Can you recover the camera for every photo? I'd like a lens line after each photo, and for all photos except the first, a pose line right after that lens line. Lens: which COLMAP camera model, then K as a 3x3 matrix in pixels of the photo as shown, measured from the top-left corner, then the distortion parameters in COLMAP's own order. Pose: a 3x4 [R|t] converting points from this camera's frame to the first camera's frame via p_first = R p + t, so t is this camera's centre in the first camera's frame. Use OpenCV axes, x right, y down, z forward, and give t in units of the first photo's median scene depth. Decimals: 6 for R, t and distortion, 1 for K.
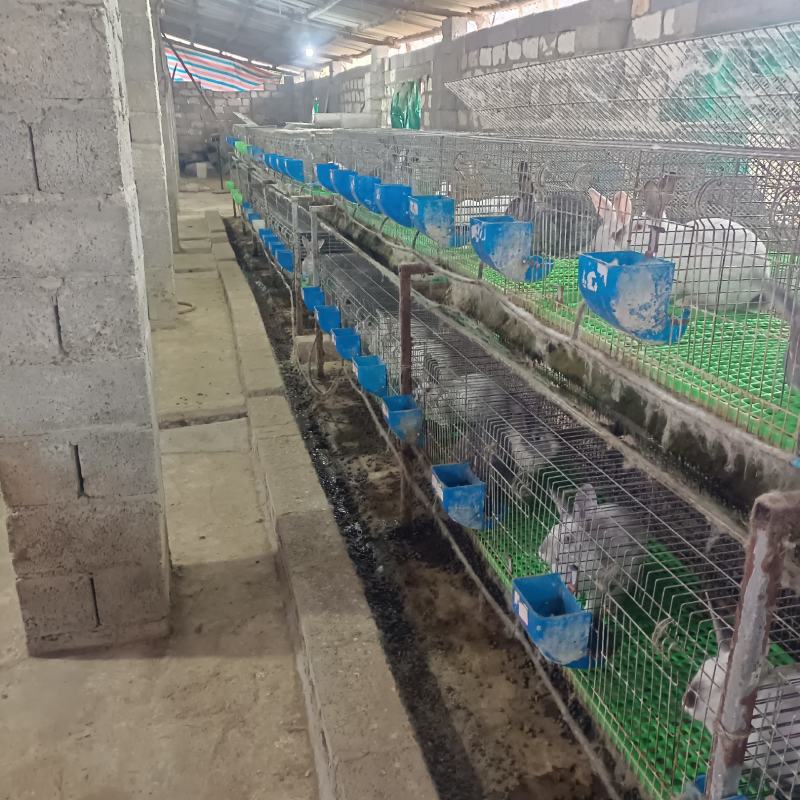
lens RADIAL K [[848.5, 0, 401.9], [0, 848.5, 395.1], [0, 0, 1]] dist [-0.003573, 0.000000]
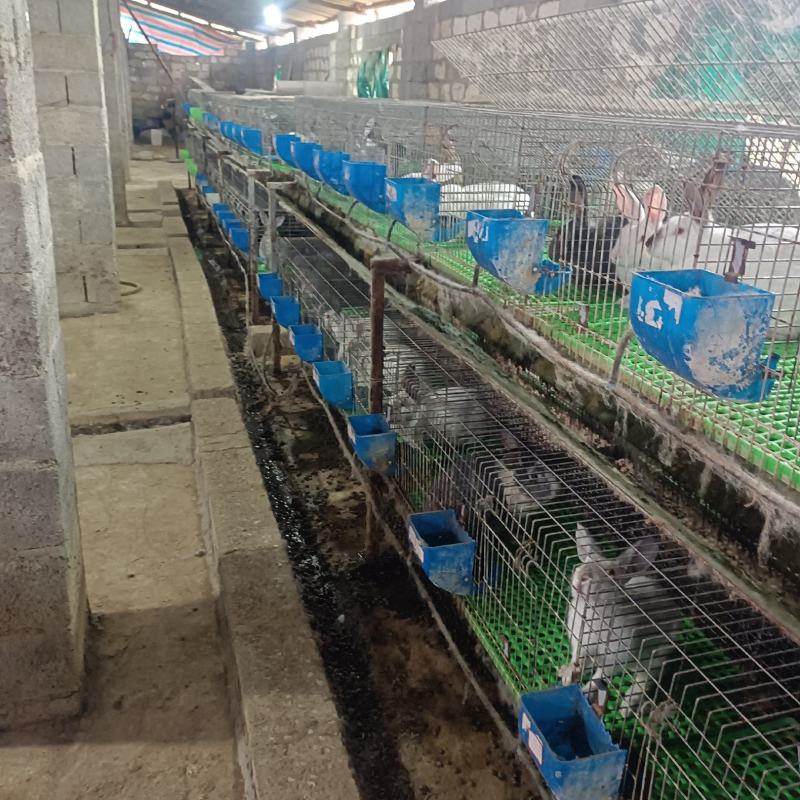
lens RADIAL K [[848.5, 0, 399.4], [0, 848.5, 401.1], [0, 0, 1]] dist [-0.003573, 0.000000]
pose [[0.998701, 0.020521, 0.046638, -0.011144], [-0.022096, 0.999194, 0.033520, -0.041728], [-0.045913, -0.034507, 0.998349, 0.153698]]
